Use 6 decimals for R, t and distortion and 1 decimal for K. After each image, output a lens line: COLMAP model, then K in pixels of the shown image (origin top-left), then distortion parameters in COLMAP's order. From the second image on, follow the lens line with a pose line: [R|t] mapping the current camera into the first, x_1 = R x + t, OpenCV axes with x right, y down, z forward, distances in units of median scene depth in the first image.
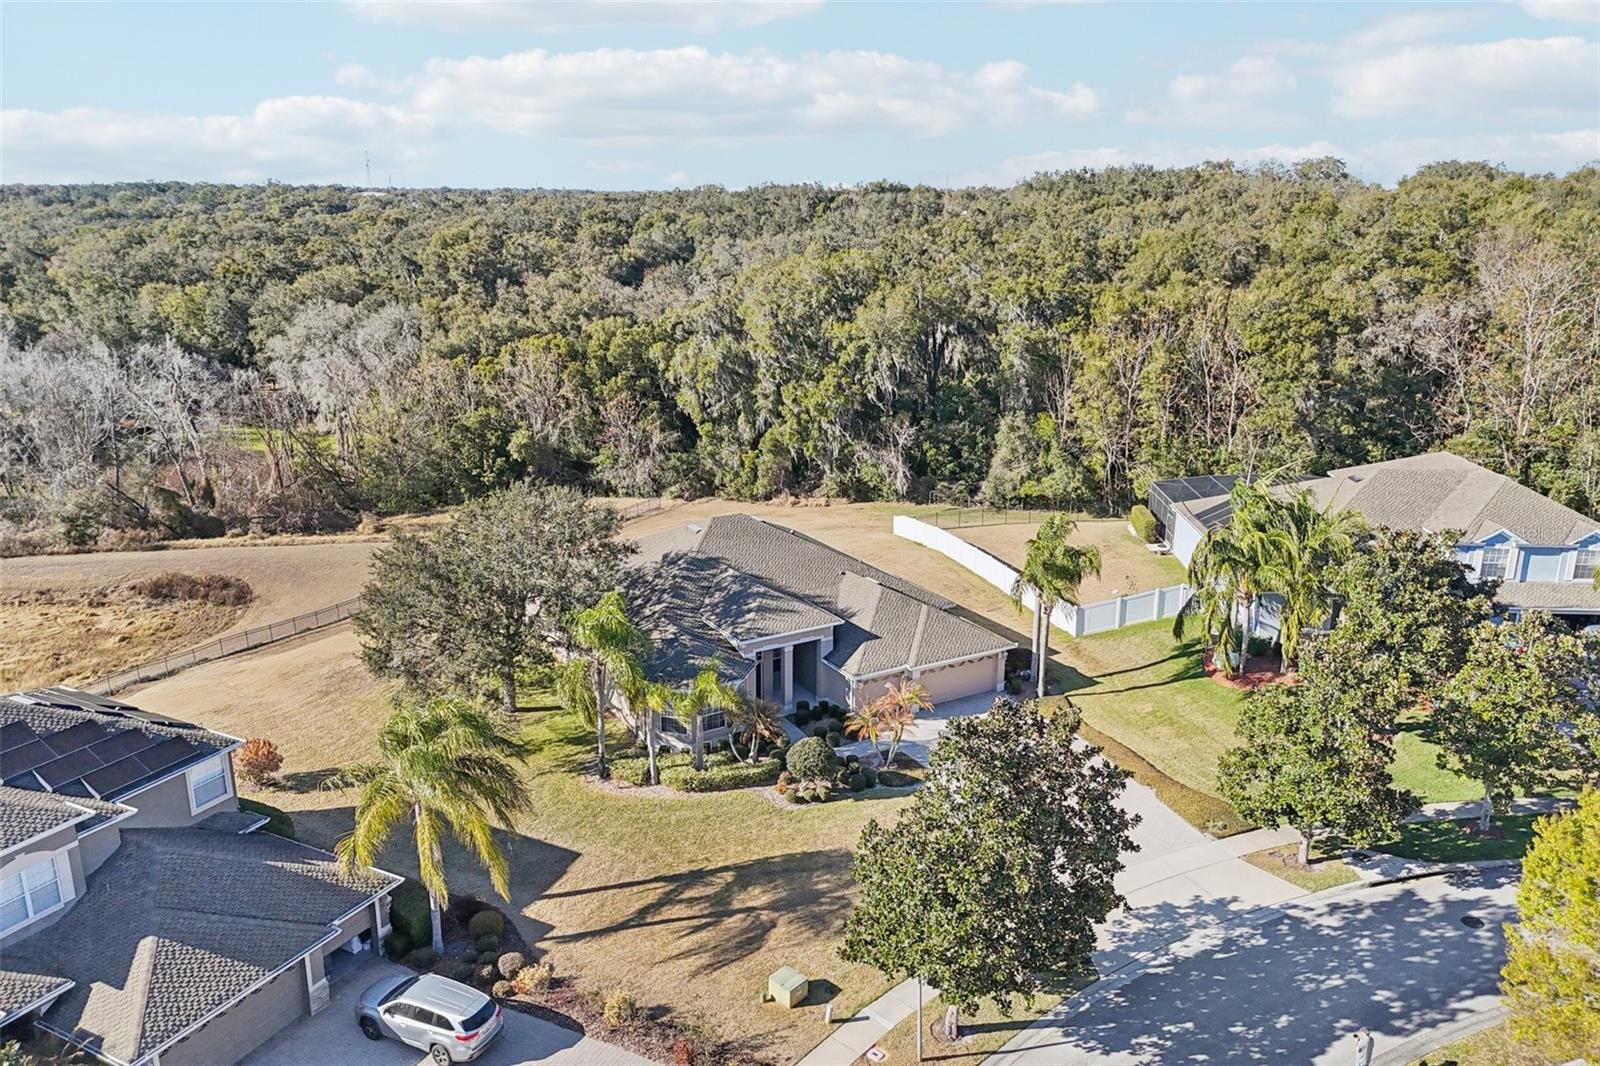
lens RADIAL K [[1165.3, 0, 787.9], [0, 1165.3, 532.2], [0, 0, 1]] dist [0.089420, -0.122682]
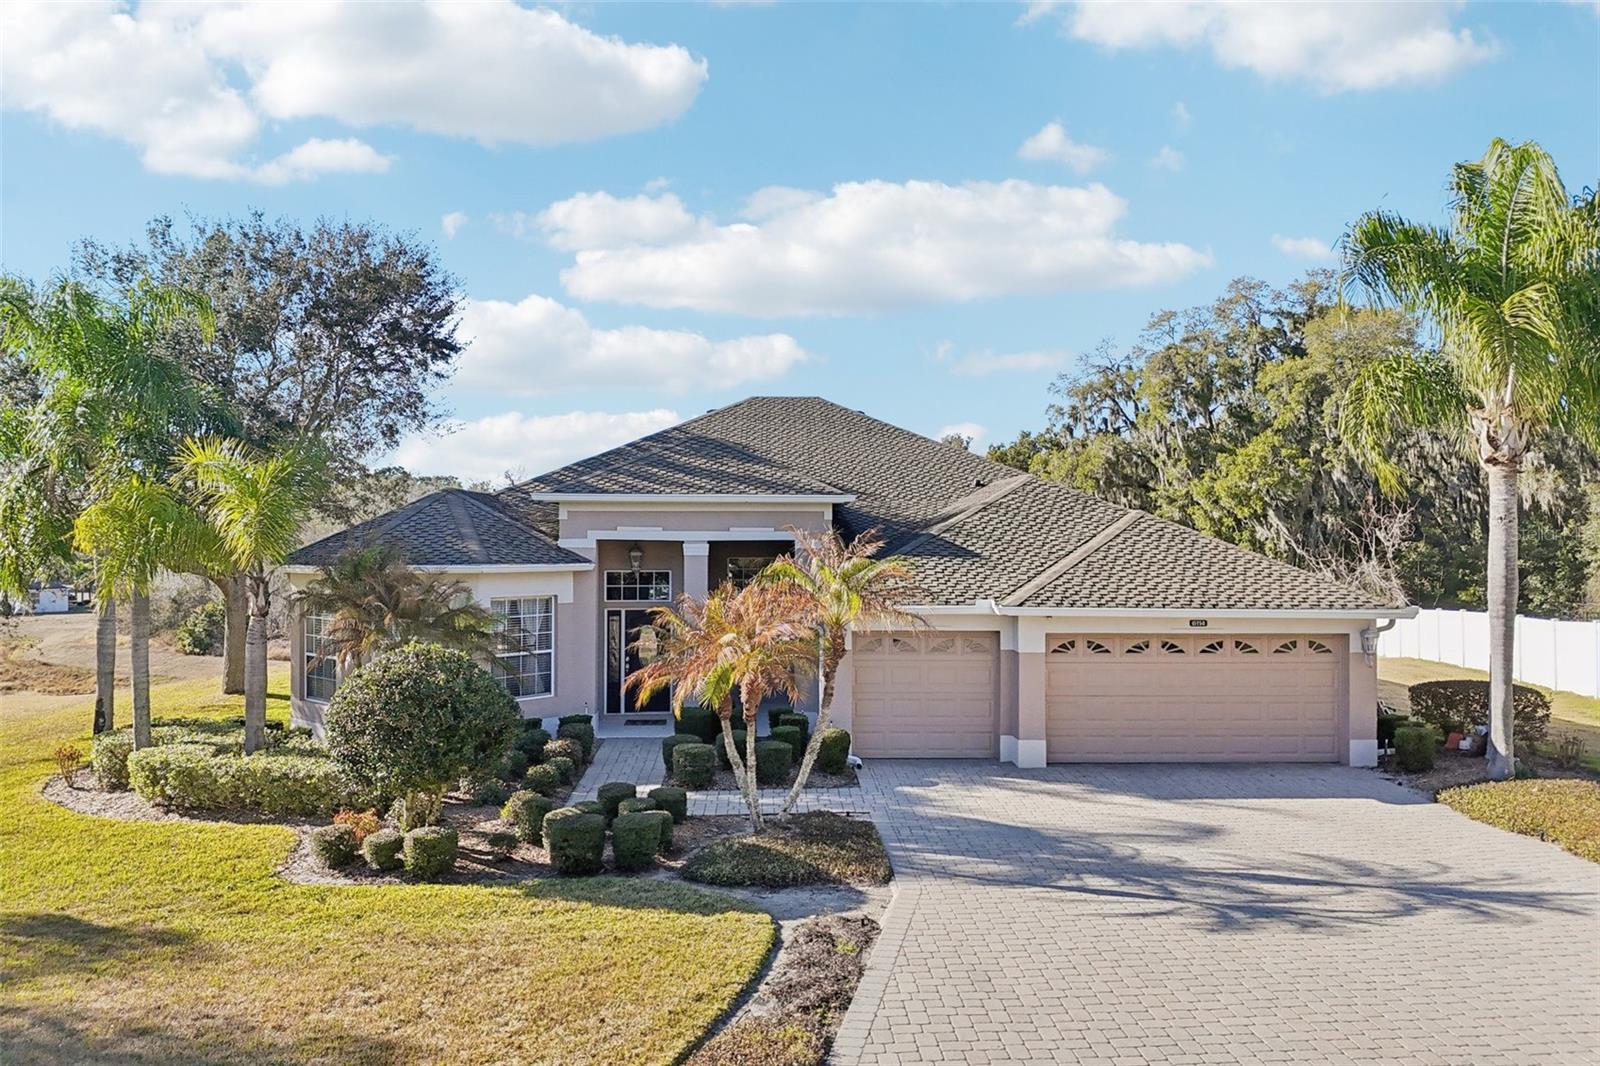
lens RADIAL K [[1165.3, 0, 787.9], [0, 1165.3, 532.2], [0, 0, 1]] dist [0.089420, -0.122682]
pose [[0.881317, 0.001769, -0.472522, 0.109724], [-0.127895, 0.963560, -0.234934, 0.091292], [0.454888, 0.267485, 0.849429, 0.351152]]
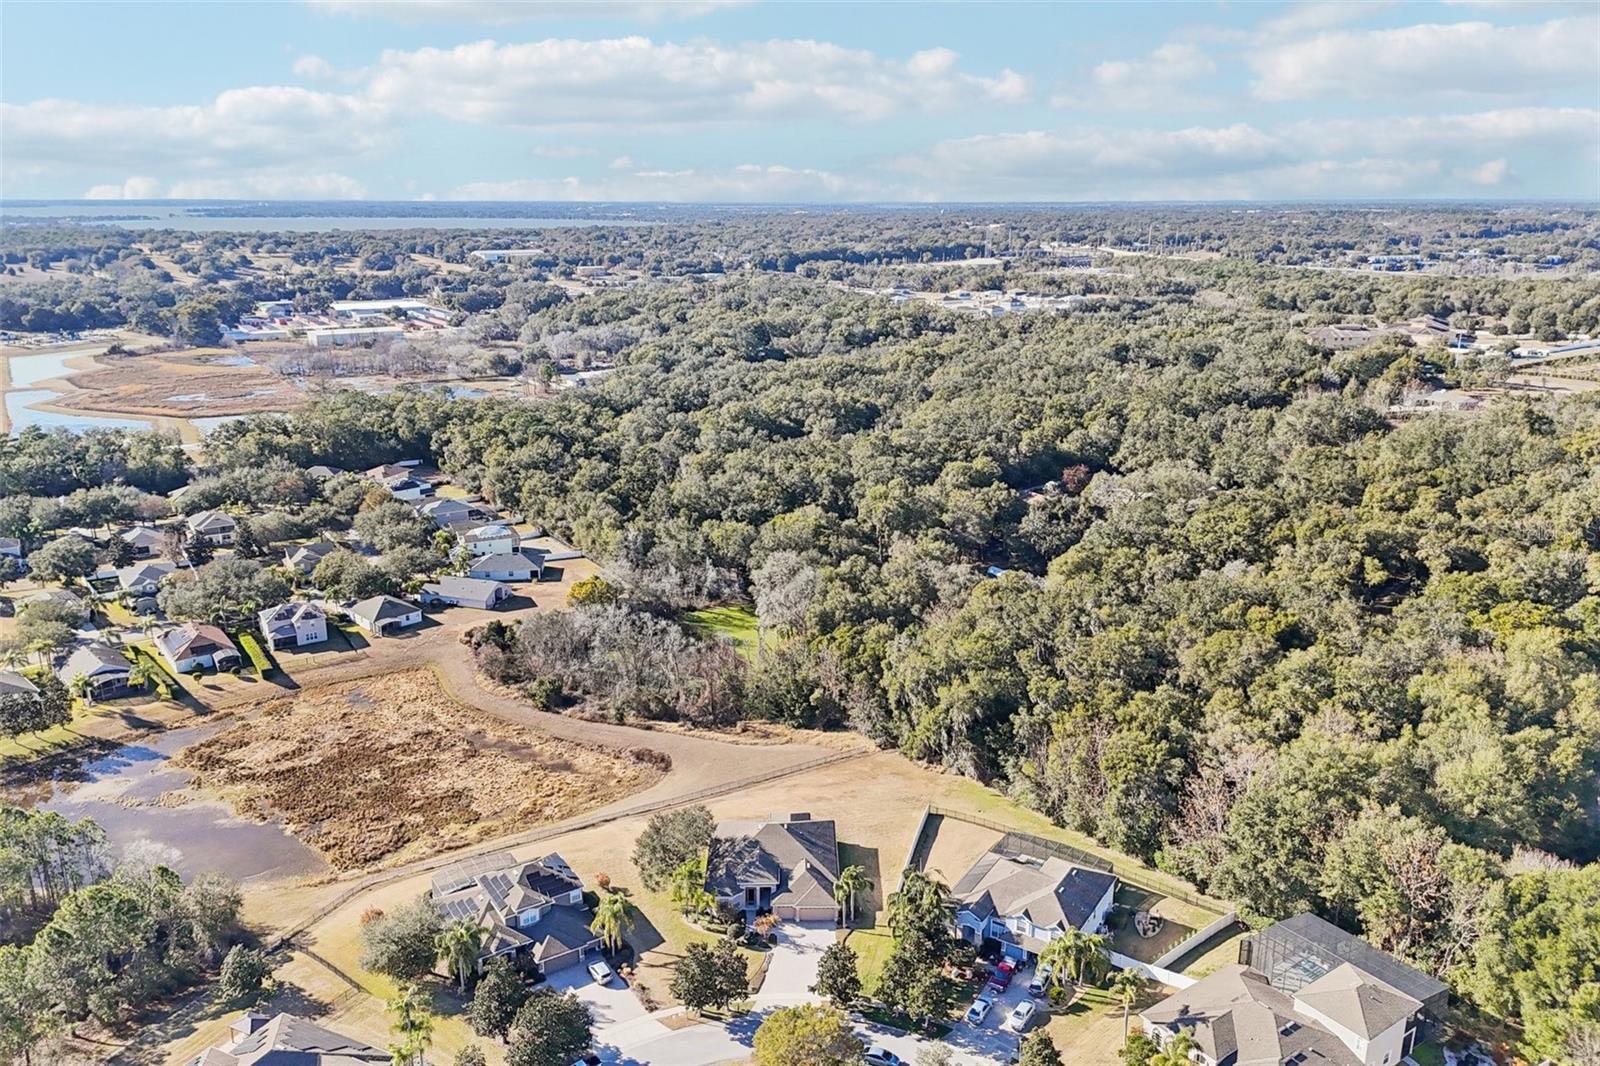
lens RADIAL K [[1165.3, 0, 787.9], [0, 1165.3, 532.2], [0, 0, 1]] dist [0.089420, -0.122682]
pose [[0.866707, 0.129252, -0.481781, 0.706333], [-0.126664, 0.991215, 0.038058, -0.467430], [0.482467, 0.028039, 0.875465, -0.808334]]
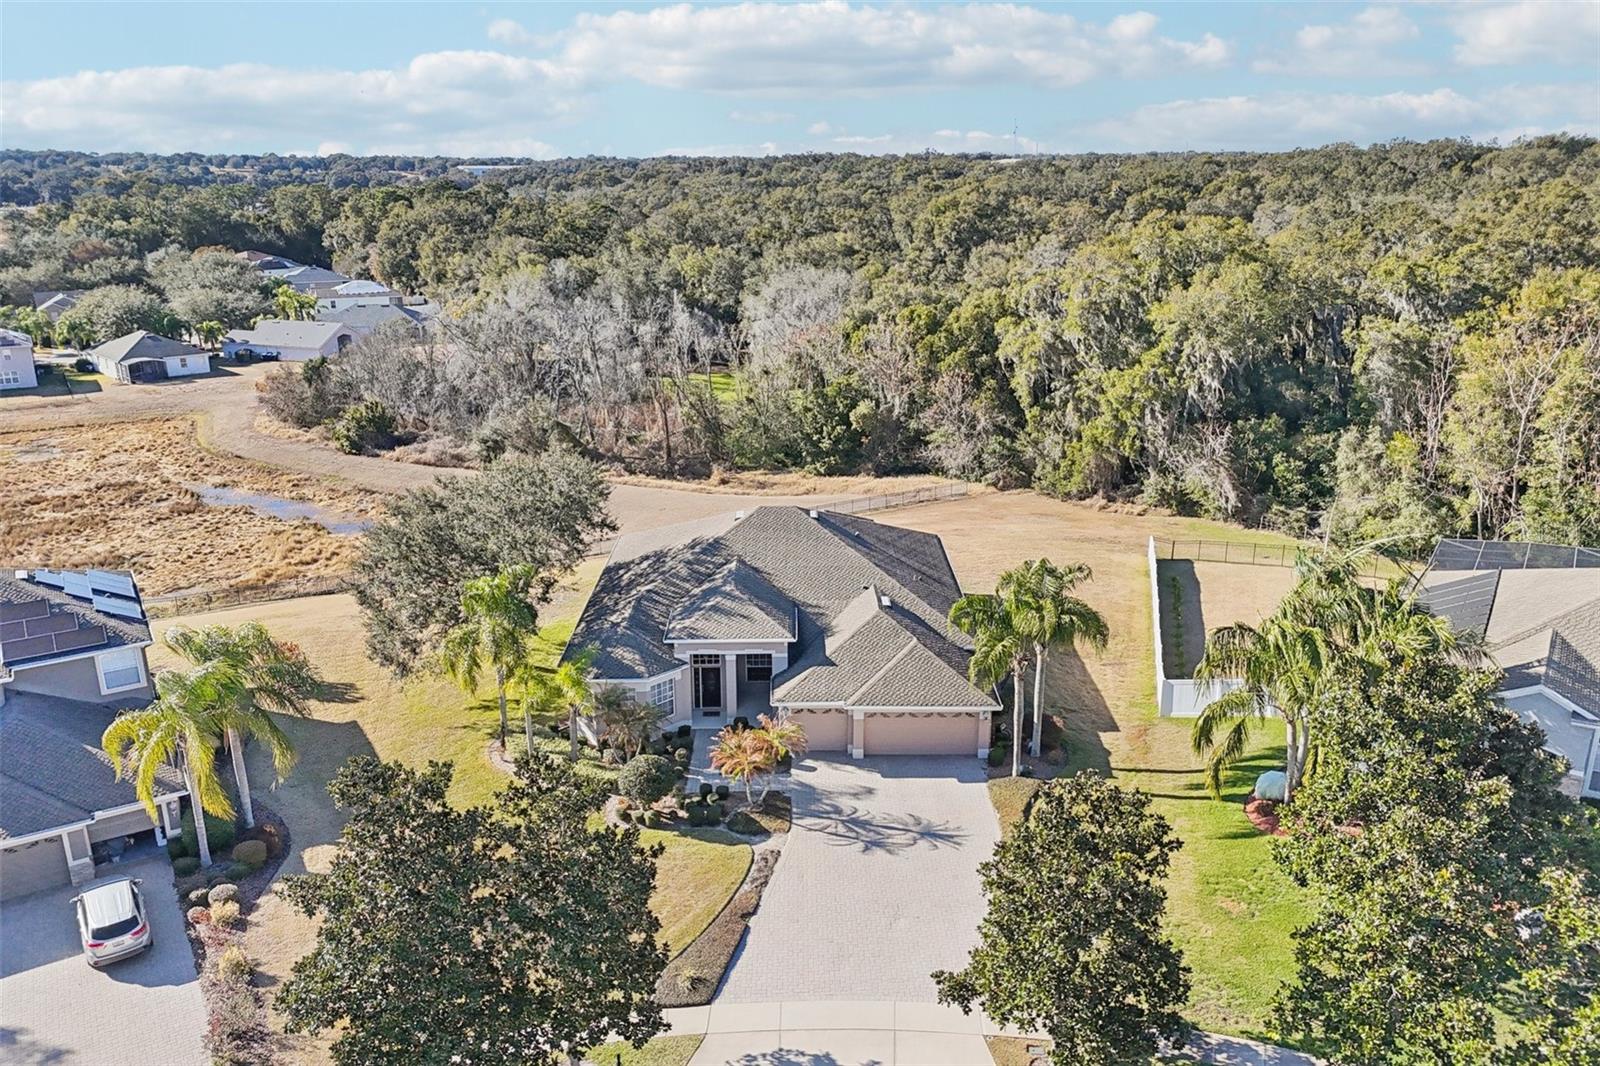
lens RADIAL K [[1165.3, 0, 787.9], [0, 1165.3, 532.2], [0, 0, 1]] dist [0.089420, -0.122682]
pose [[0.863566, 0.141660, -0.483928, 0.243491], [-0.128280, 0.989869, 0.060850, -0.030878], [0.487645, 0.009530, 0.872990, 0.111948]]
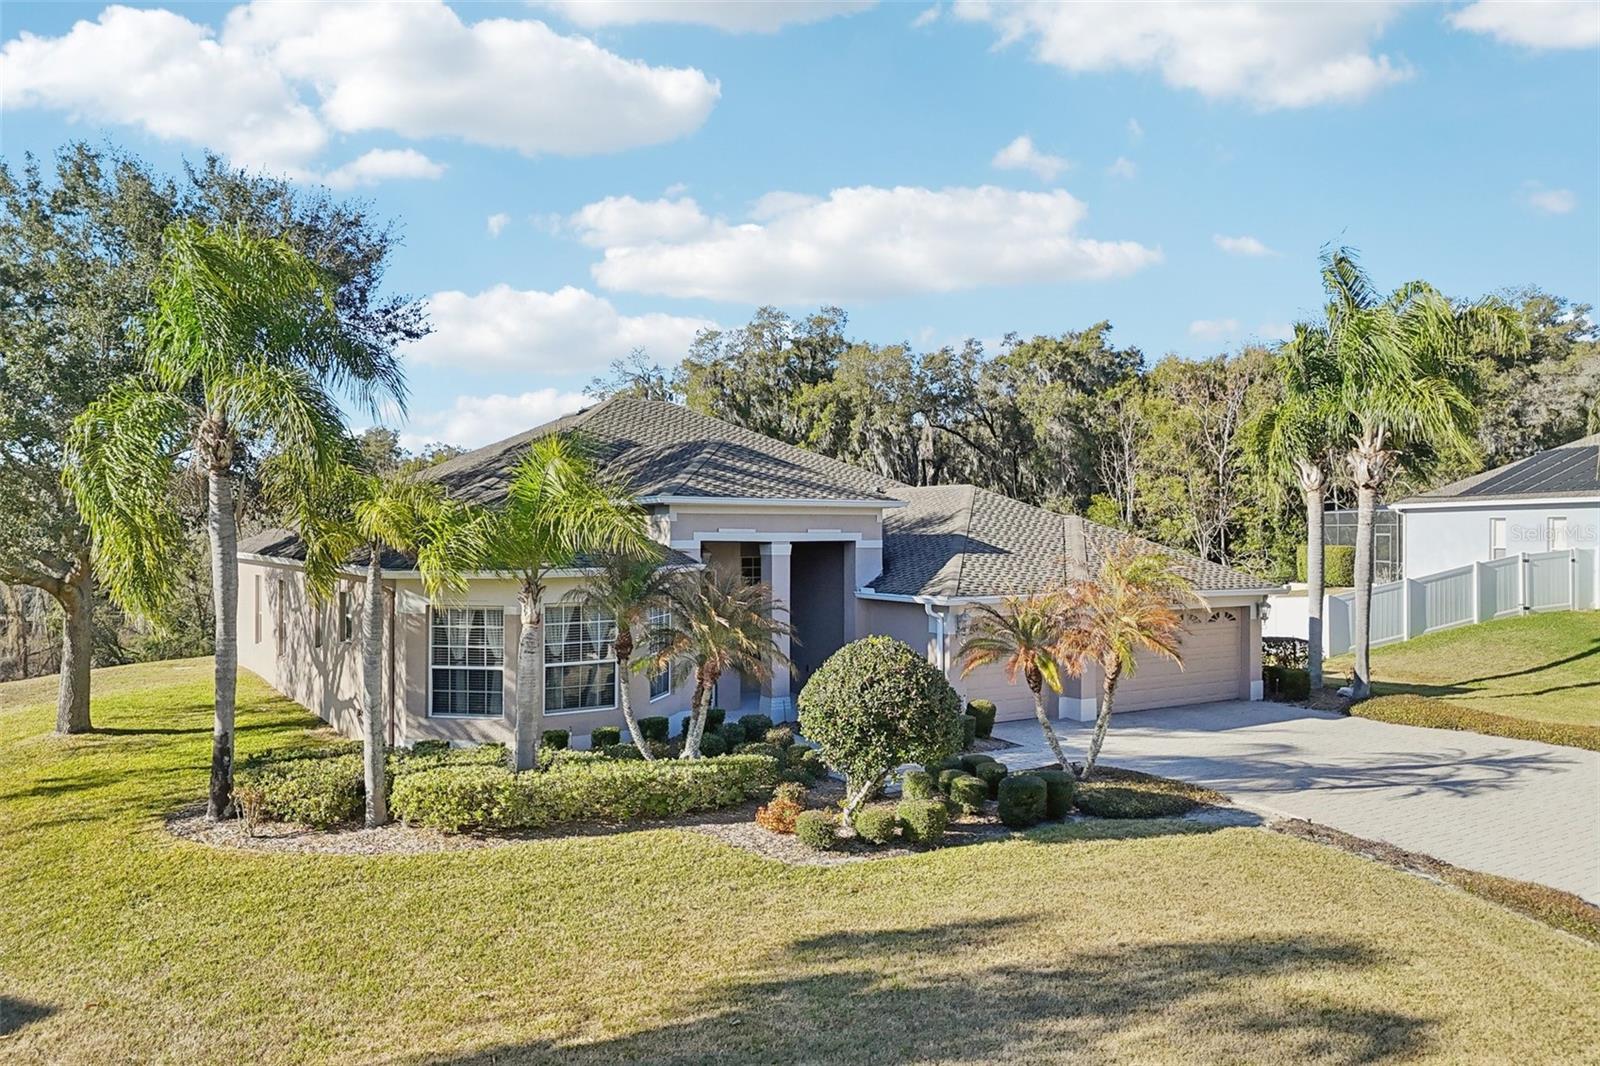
lens RADIAL K [[1165.3, 0, 787.9], [0, 1165.3, 532.2], [0, 0, 1]] dist [0.089420, -0.122682]
pose [[0.998673, 0.002706, 0.051436, -0.008650], [0.011010, 0.964319, -0.264513, 0.103175], [-0.050316, 0.264728, 0.963010, 0.306119]]
